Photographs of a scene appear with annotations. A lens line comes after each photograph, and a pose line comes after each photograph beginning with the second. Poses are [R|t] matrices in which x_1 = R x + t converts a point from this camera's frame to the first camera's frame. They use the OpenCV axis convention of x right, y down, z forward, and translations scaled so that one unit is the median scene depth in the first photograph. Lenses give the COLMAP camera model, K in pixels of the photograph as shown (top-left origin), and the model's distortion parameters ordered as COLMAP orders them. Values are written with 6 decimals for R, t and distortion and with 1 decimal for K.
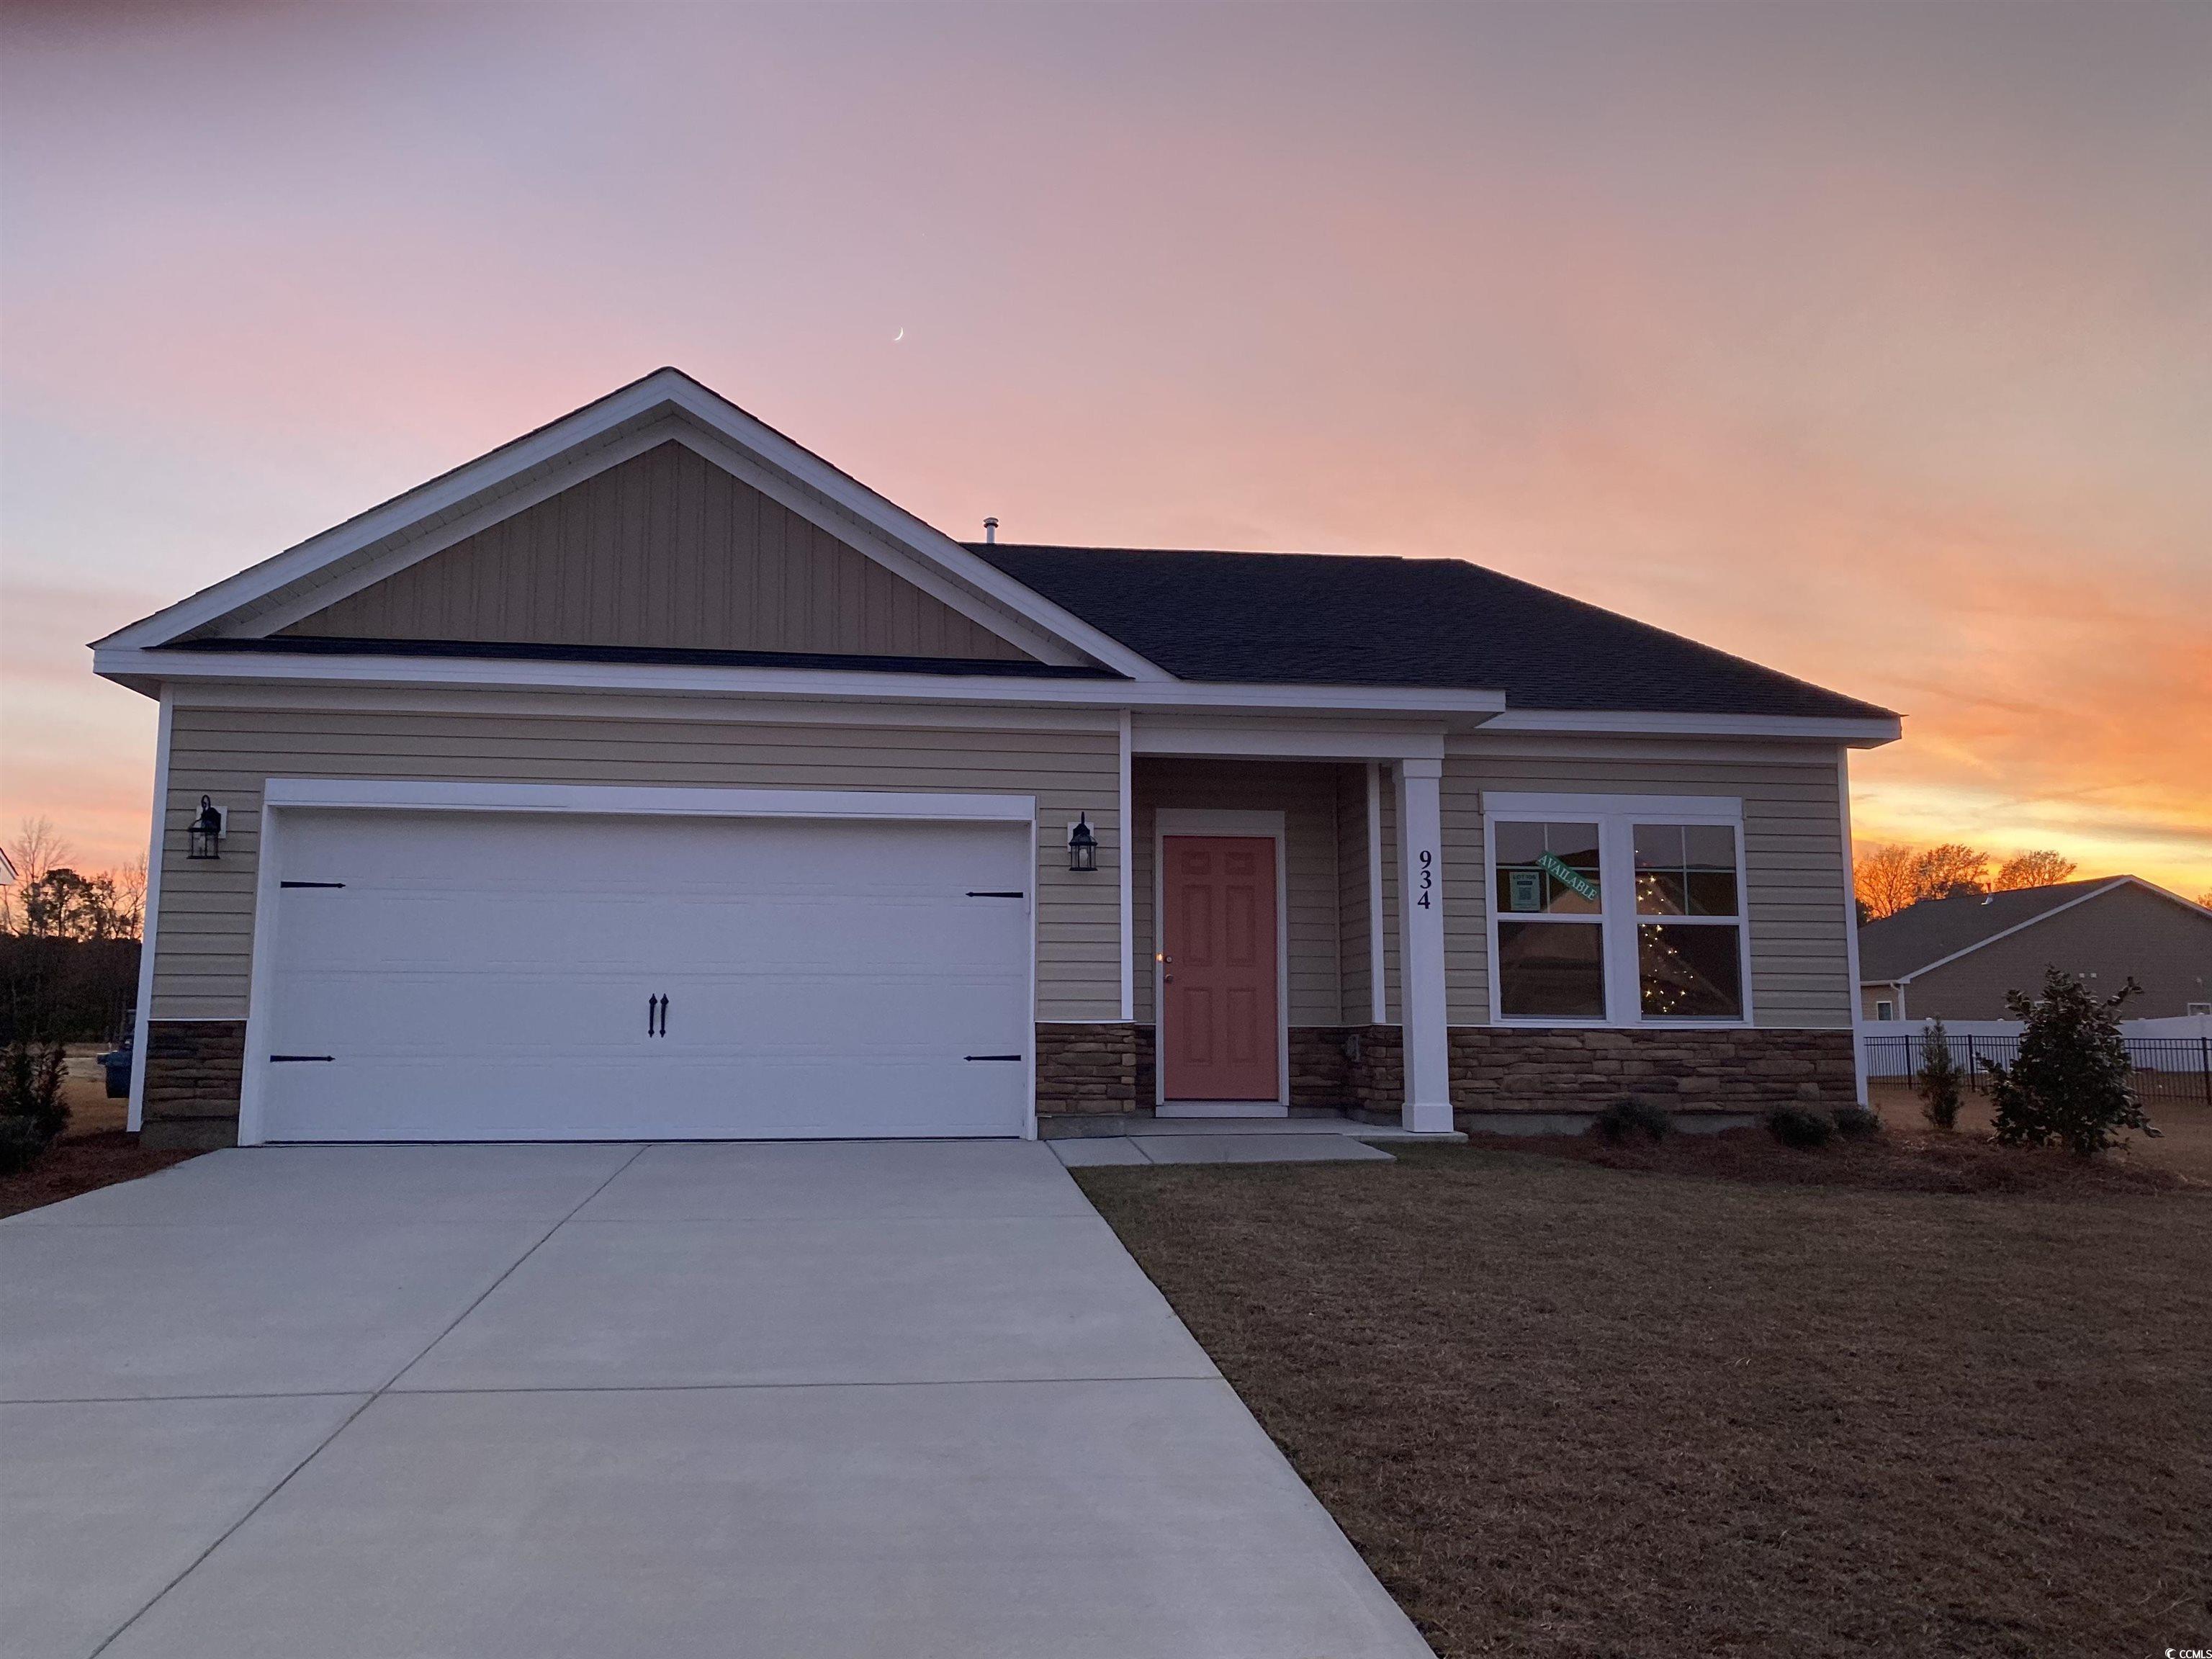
lens RADIAL K [[1724.5, 0, 1078.7], [0, 1724.5, 782.9], [0, 0, 1]] dist [0.071409, -0.076609]
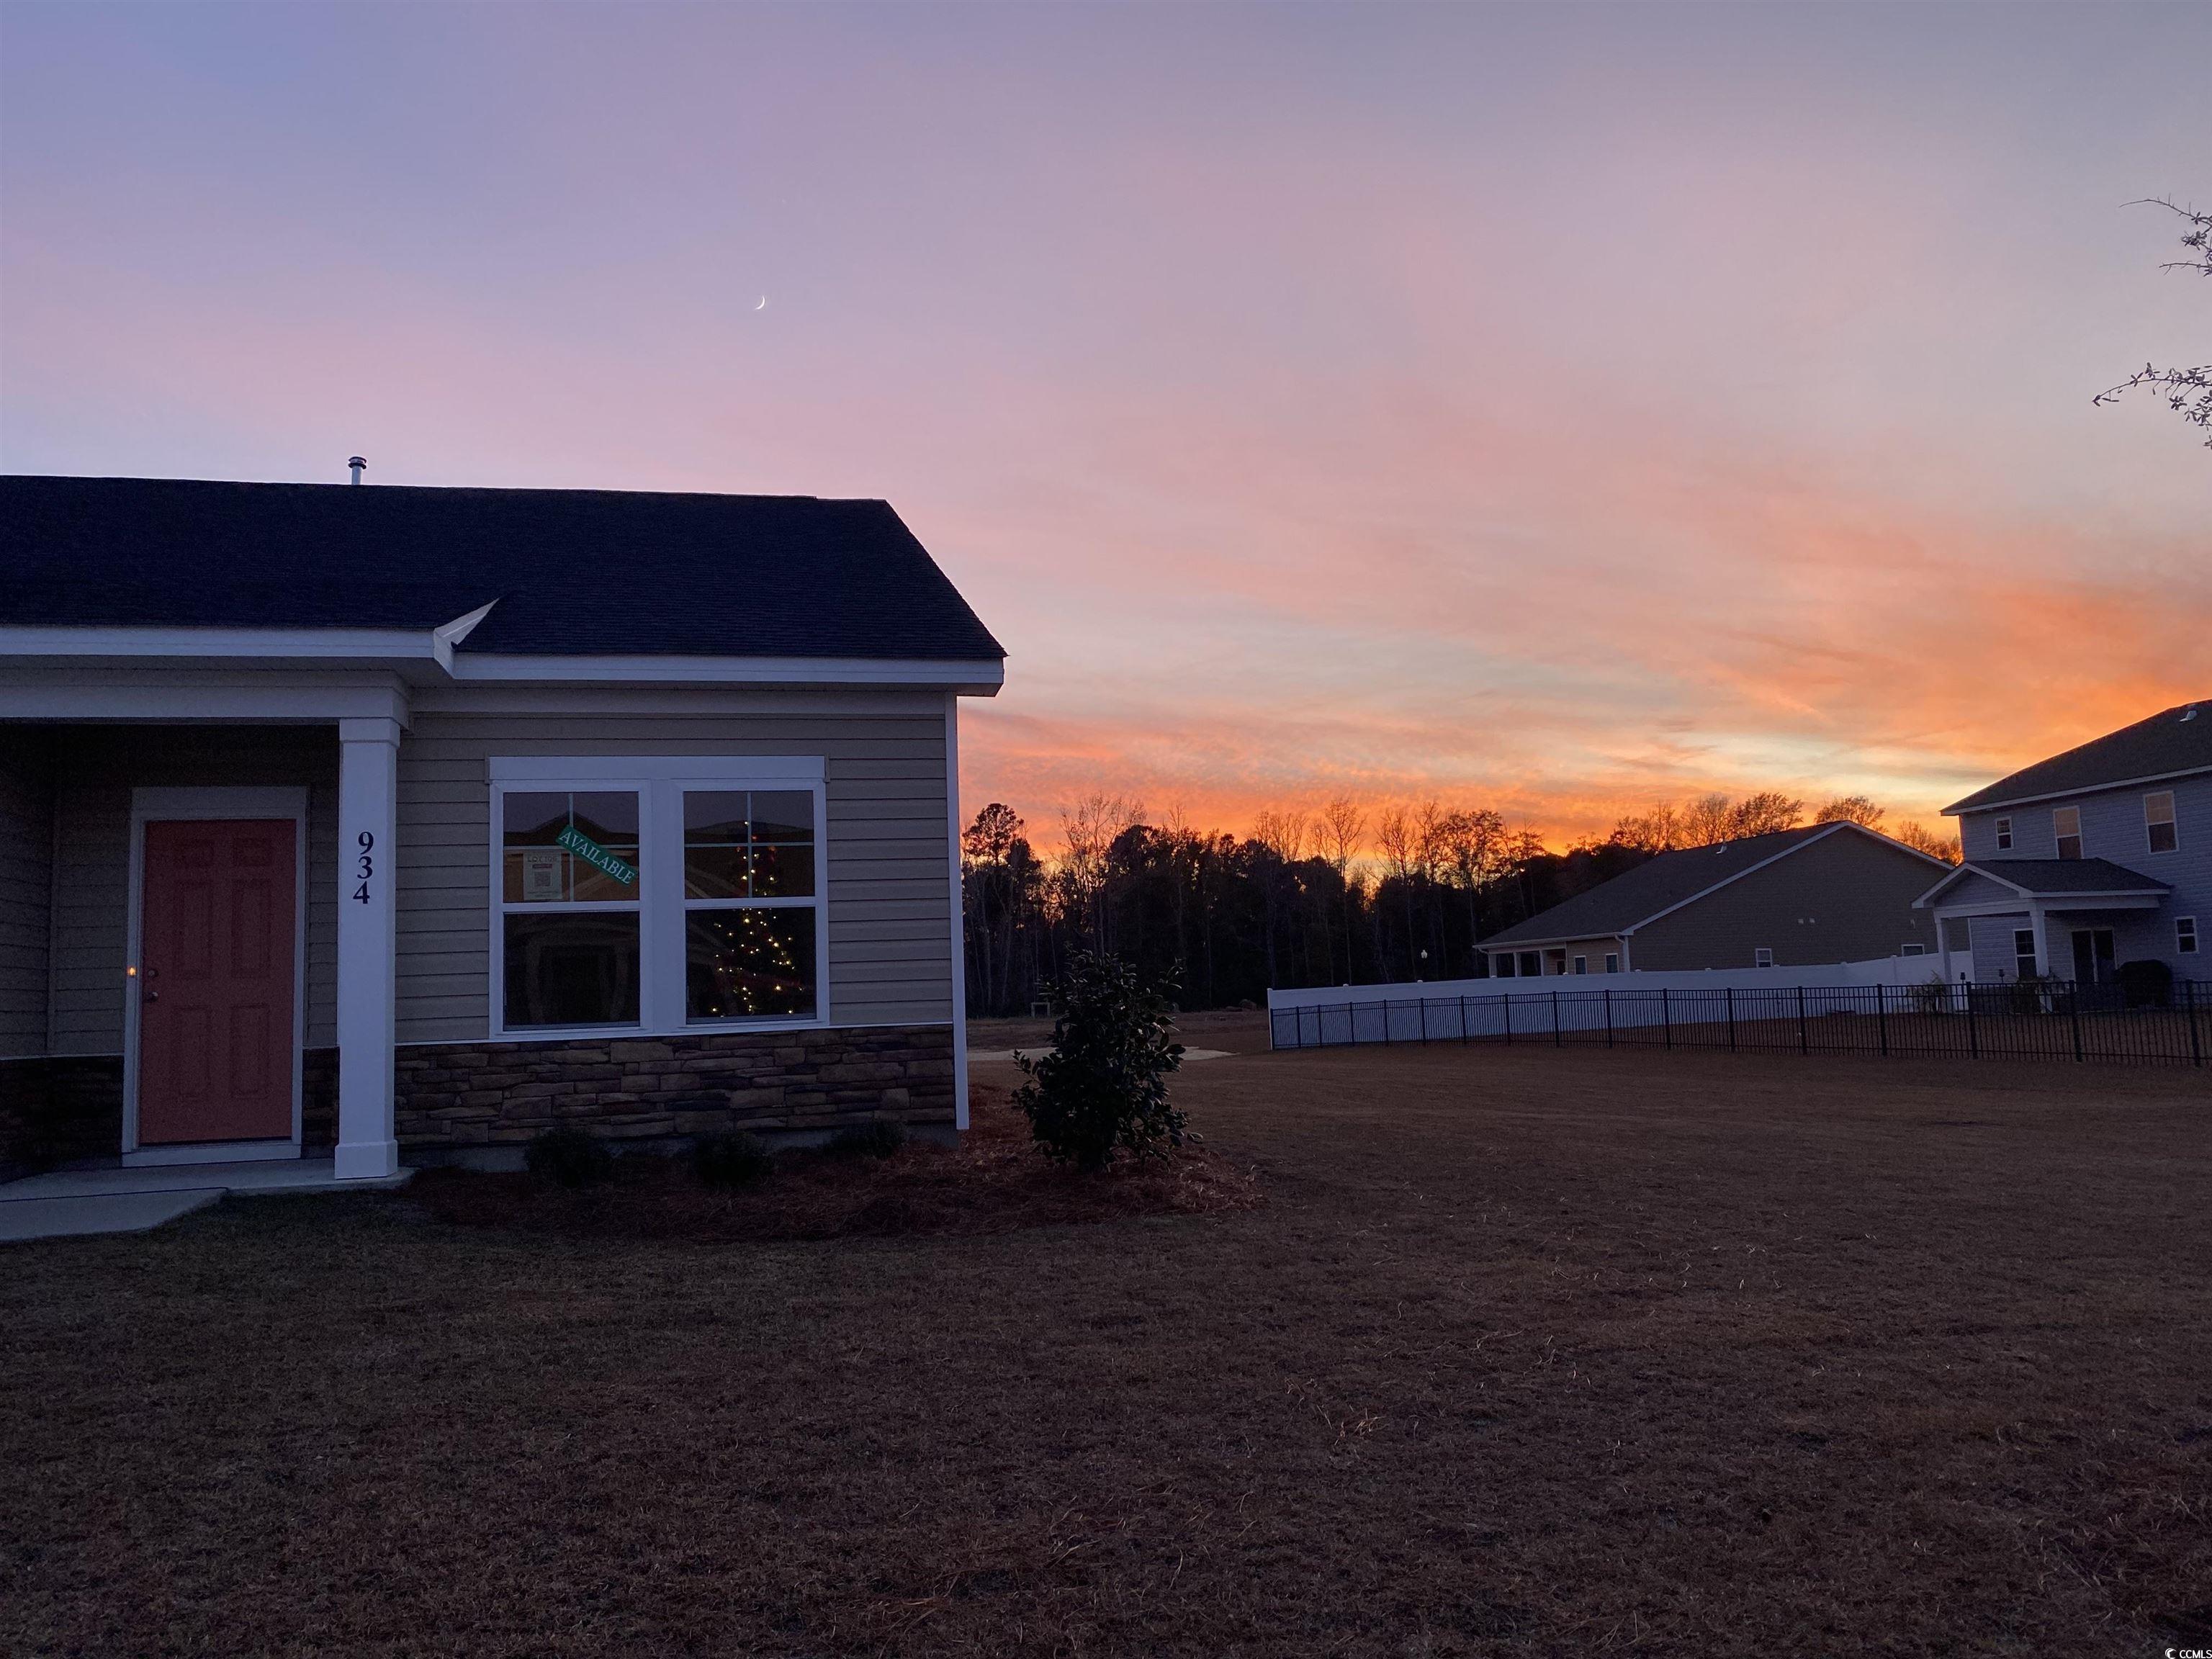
lens RADIAL K [[1724.5, 0, 1118.0], [0, 1724.5, 806.2], [0, 0, 1]] dist [0.071409, -0.076609]
pose [[0.997179, -0.028427, 0.069463, 0.480148], [0.026293, 0.999159, 0.031450, 0.010394], [-0.070299, -0.029535, 0.997089, 0.155844]]
